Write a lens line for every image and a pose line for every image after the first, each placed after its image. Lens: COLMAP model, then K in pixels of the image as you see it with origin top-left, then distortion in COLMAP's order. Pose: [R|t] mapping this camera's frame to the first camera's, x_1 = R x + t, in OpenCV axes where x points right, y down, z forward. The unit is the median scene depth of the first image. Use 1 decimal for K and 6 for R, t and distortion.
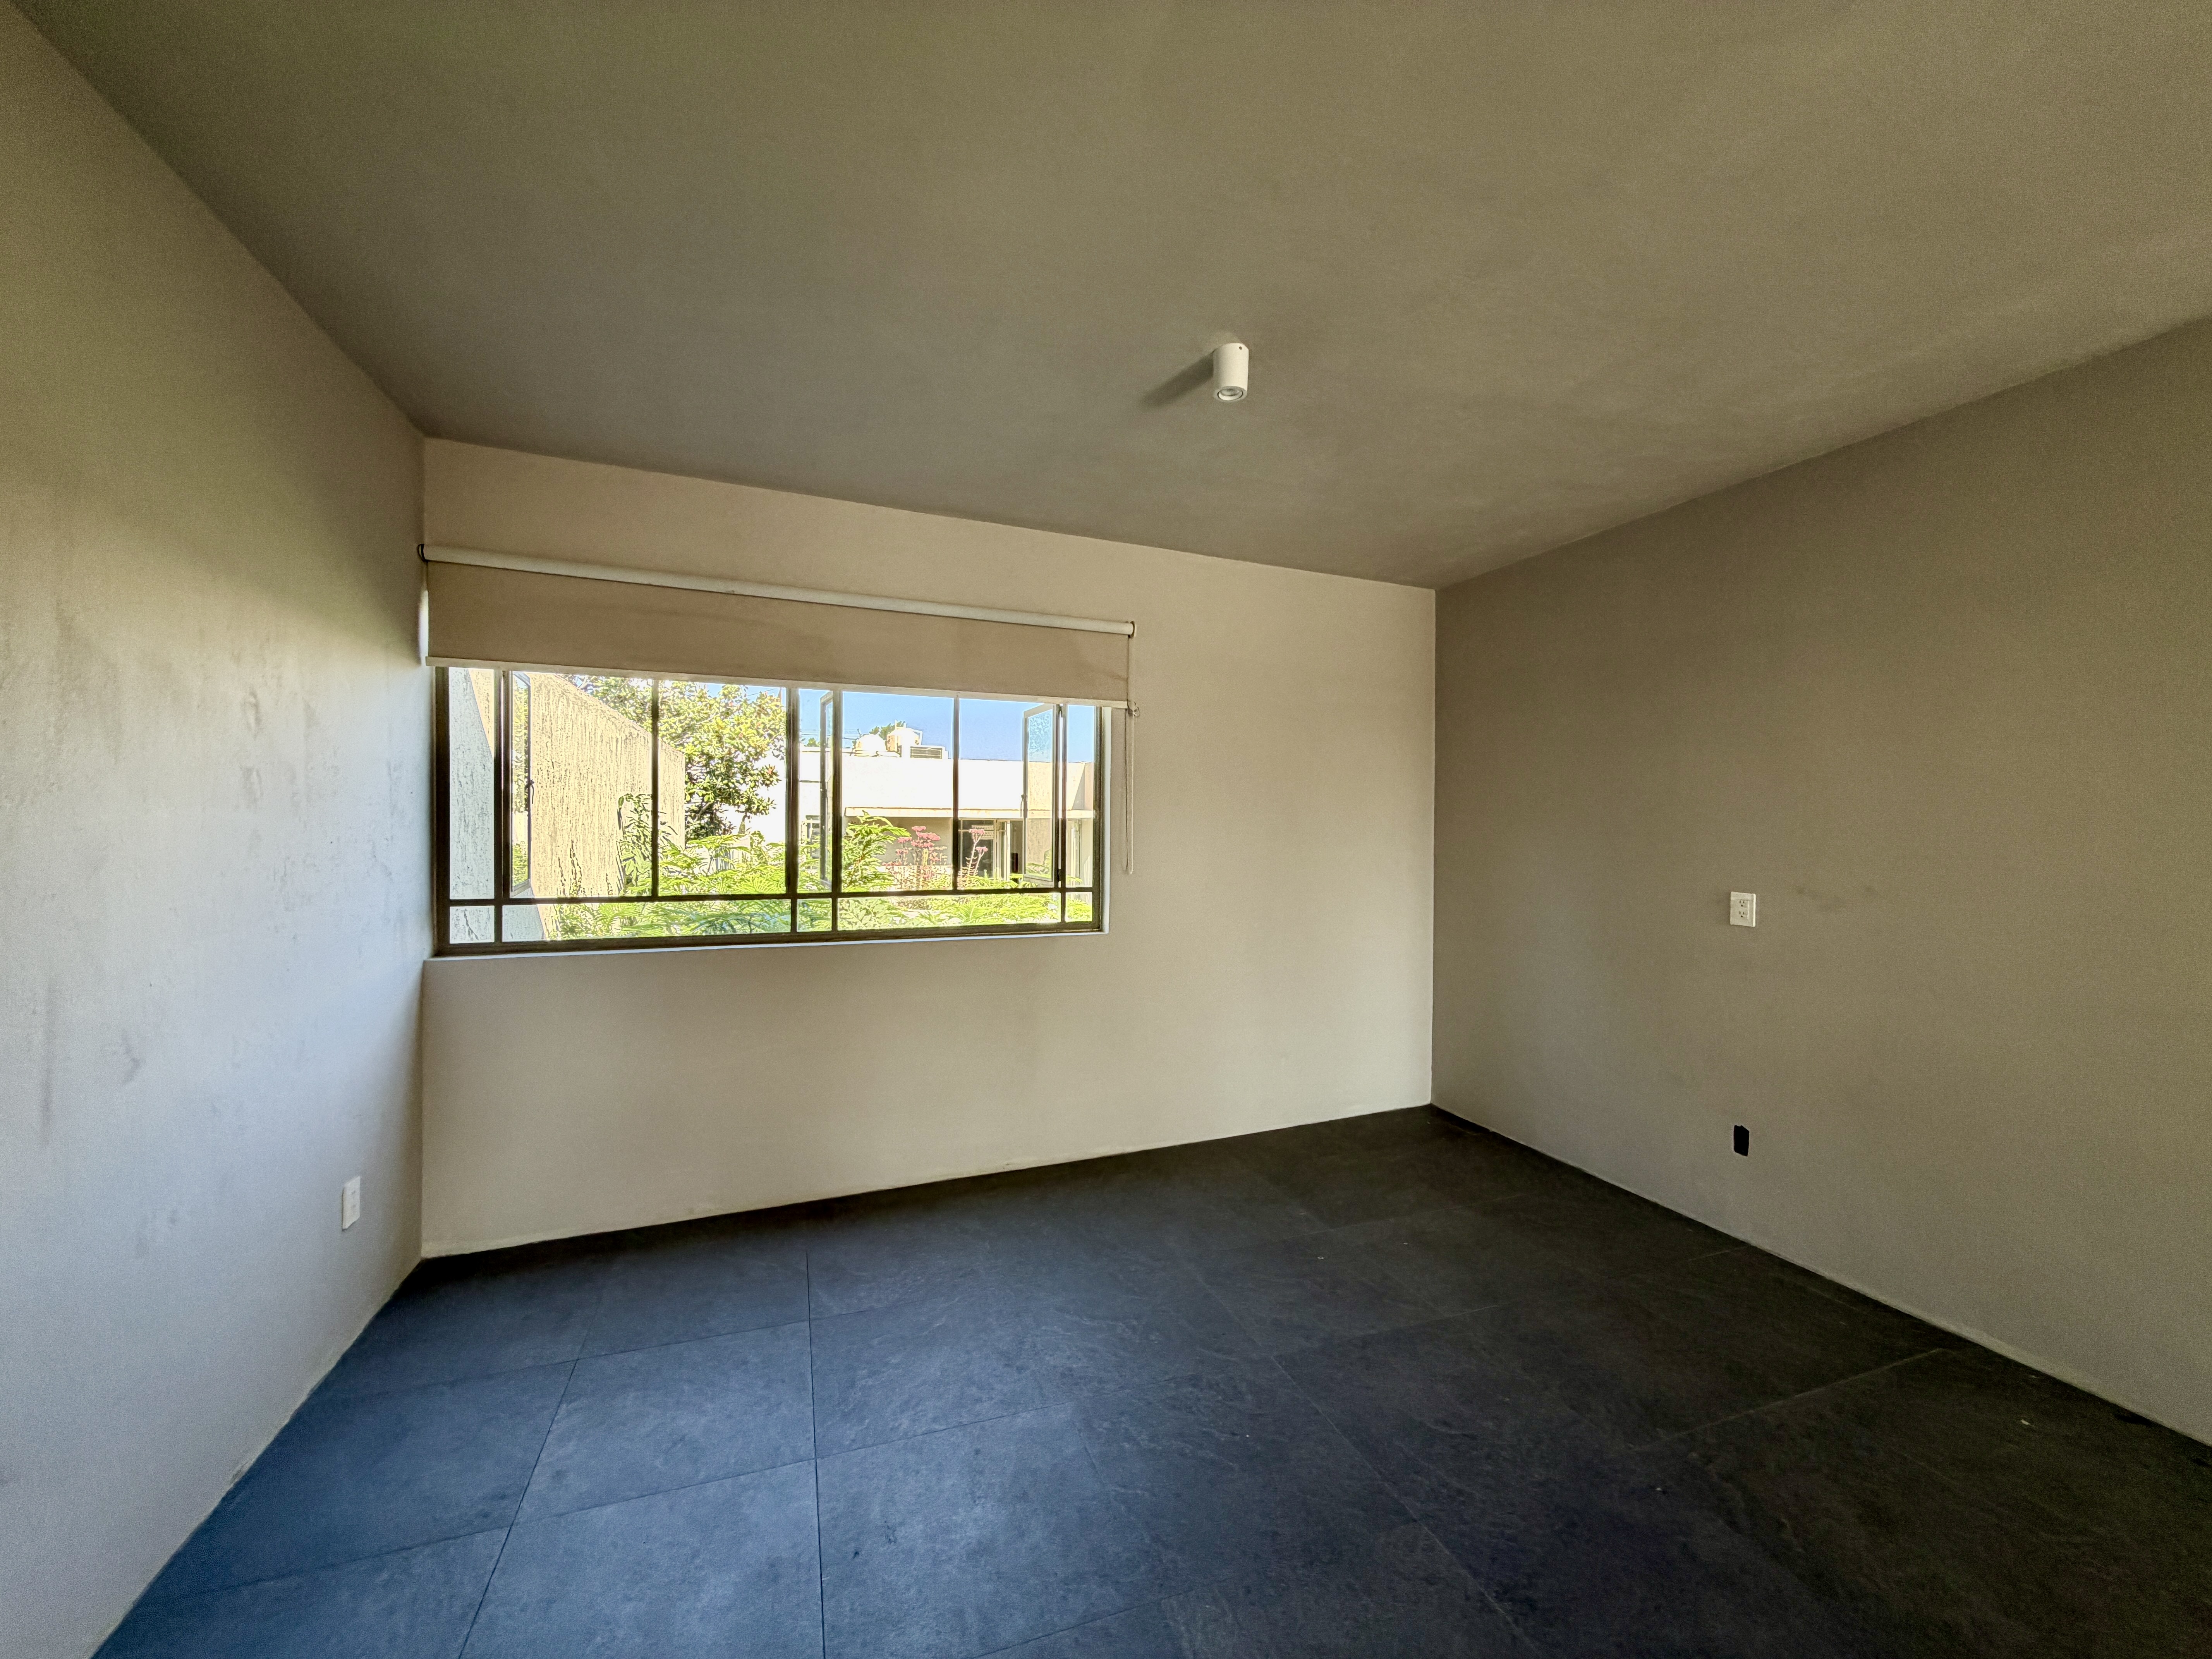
lens RADIAL K [[882.3, 0, 1106.0], [0, 882.3, 829.5], [0, 0, 1]] dist [-0.000401, -0.000151]
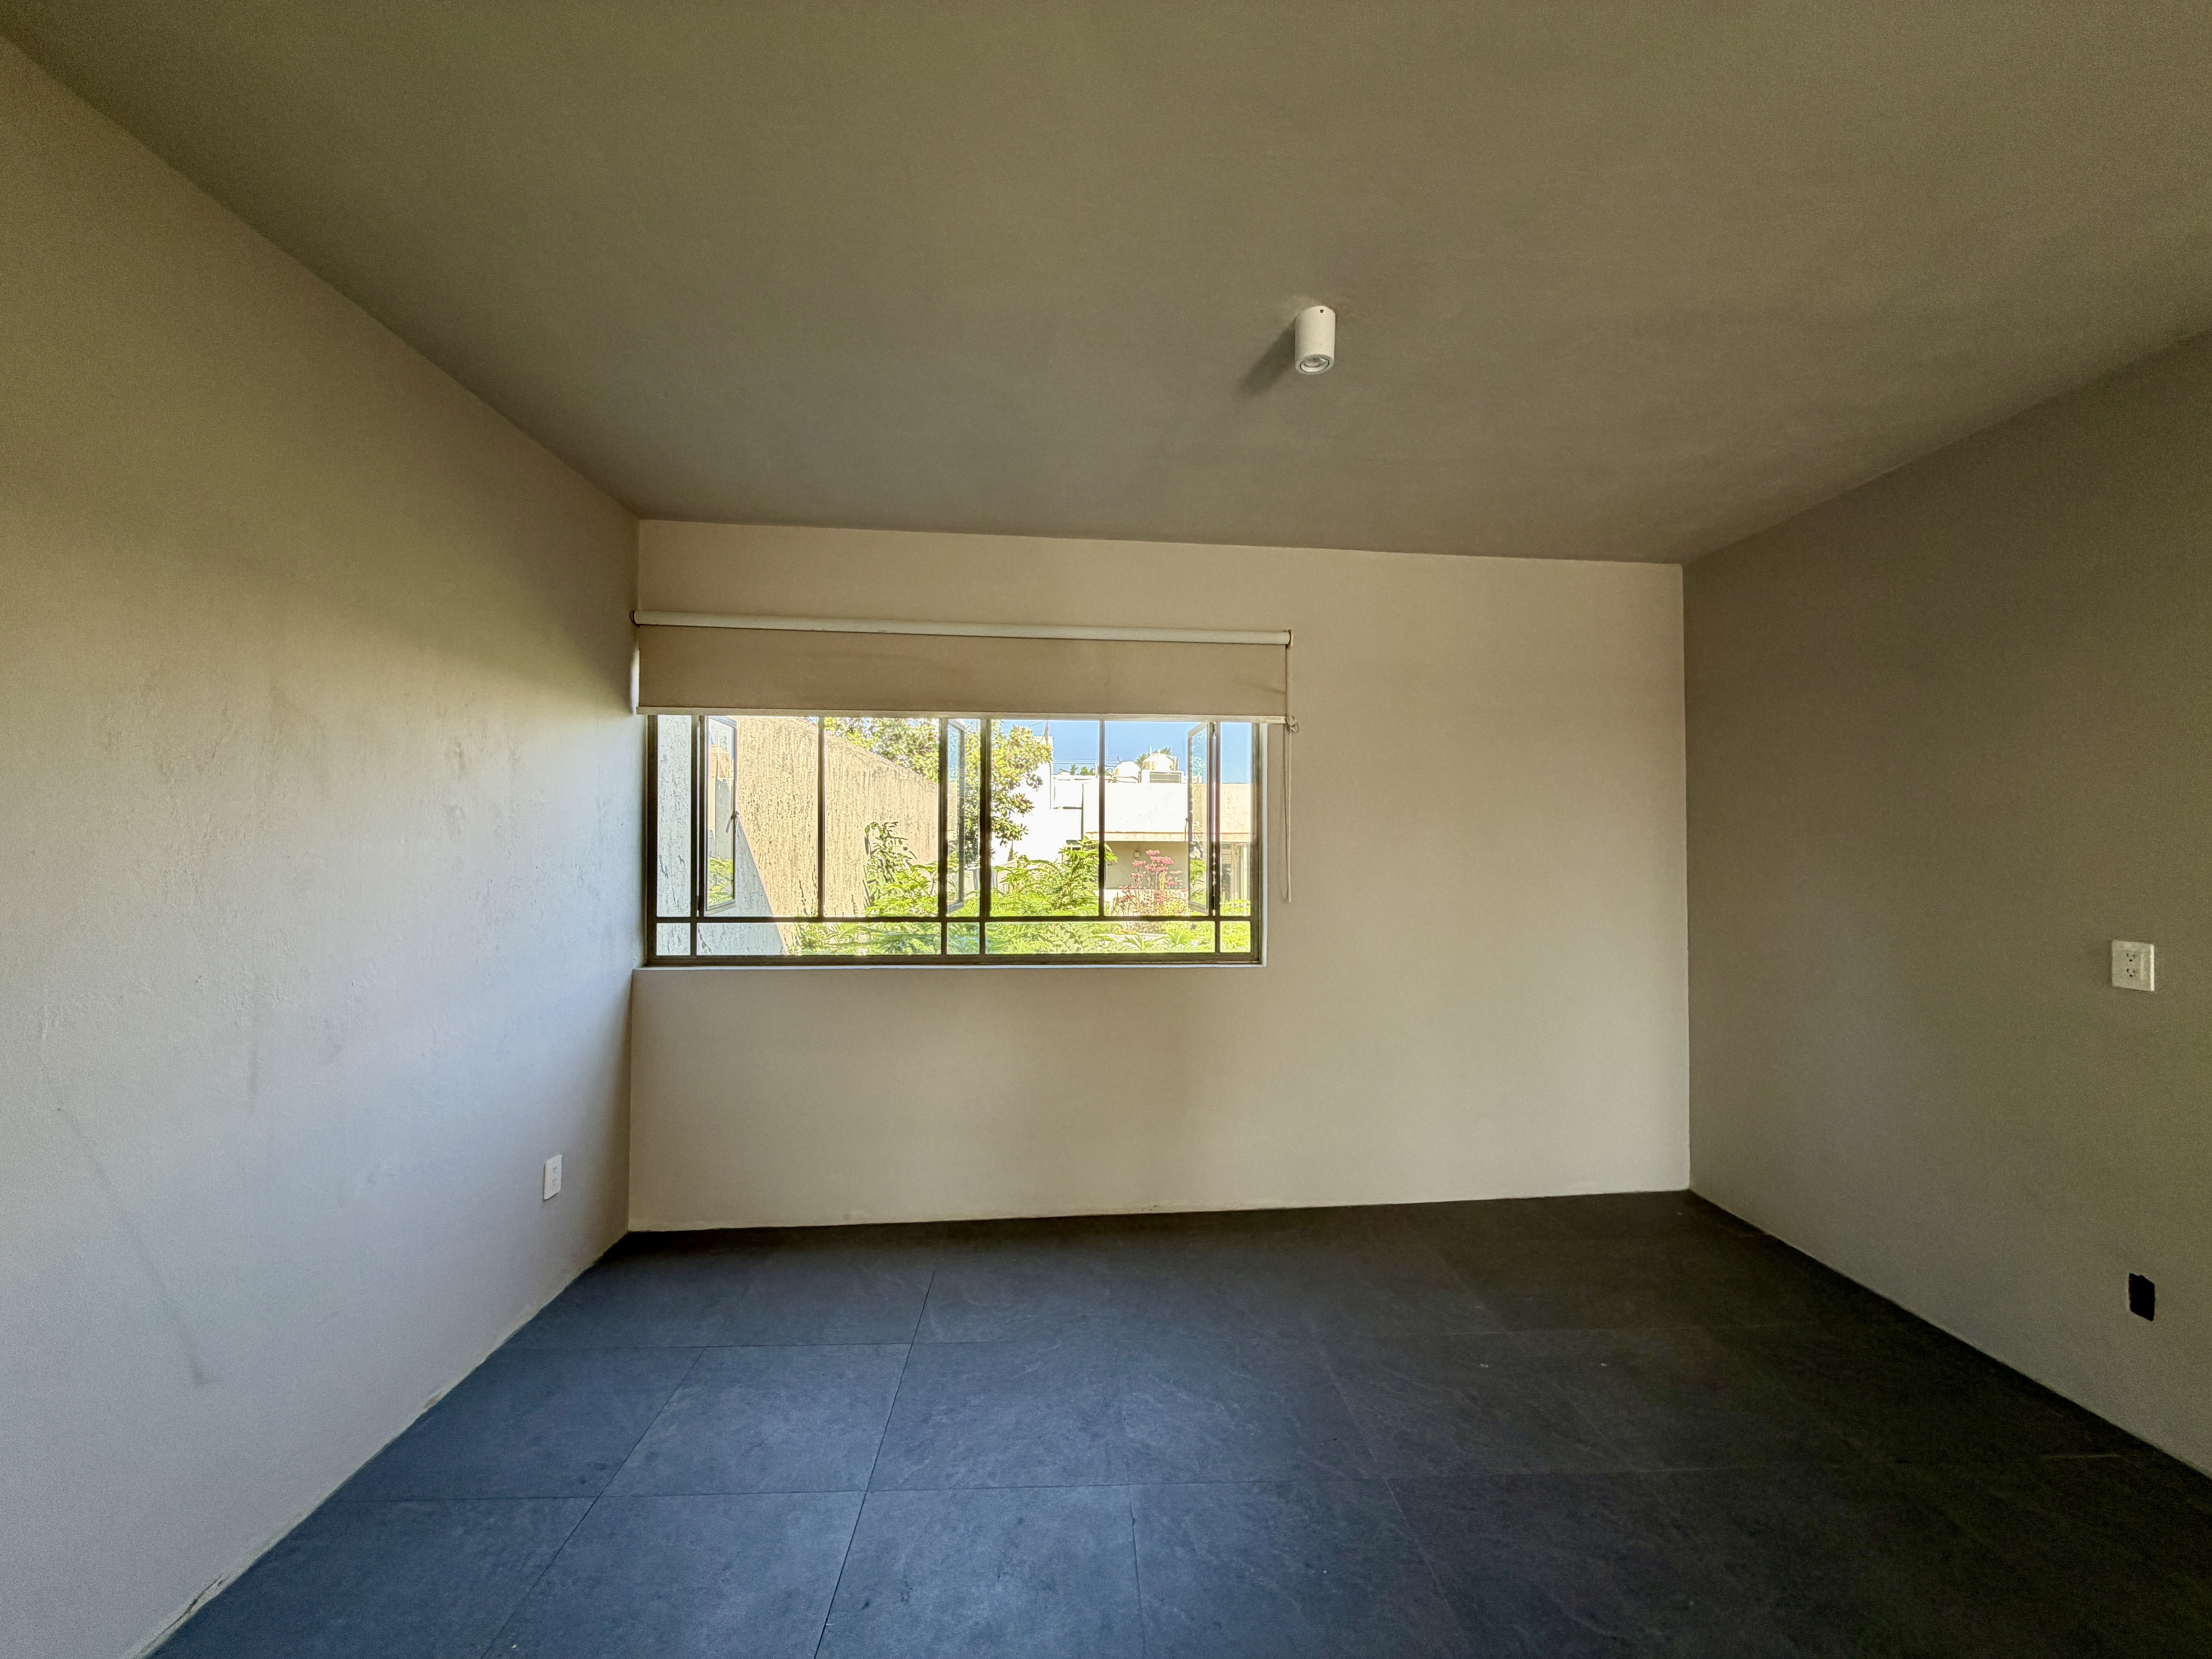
lens RADIAL K [[882.3, 0, 1106.0], [0, 882.3, 829.5], [0, 0, 1]] dist [-0.000401, -0.000151]
pose [[0.953468, -0.010590, -0.301308, 0.159911], [0.002507, 0.999627, -0.027199, -0.001617], [0.301483, 0.025178, 0.953139, 0.080549]]
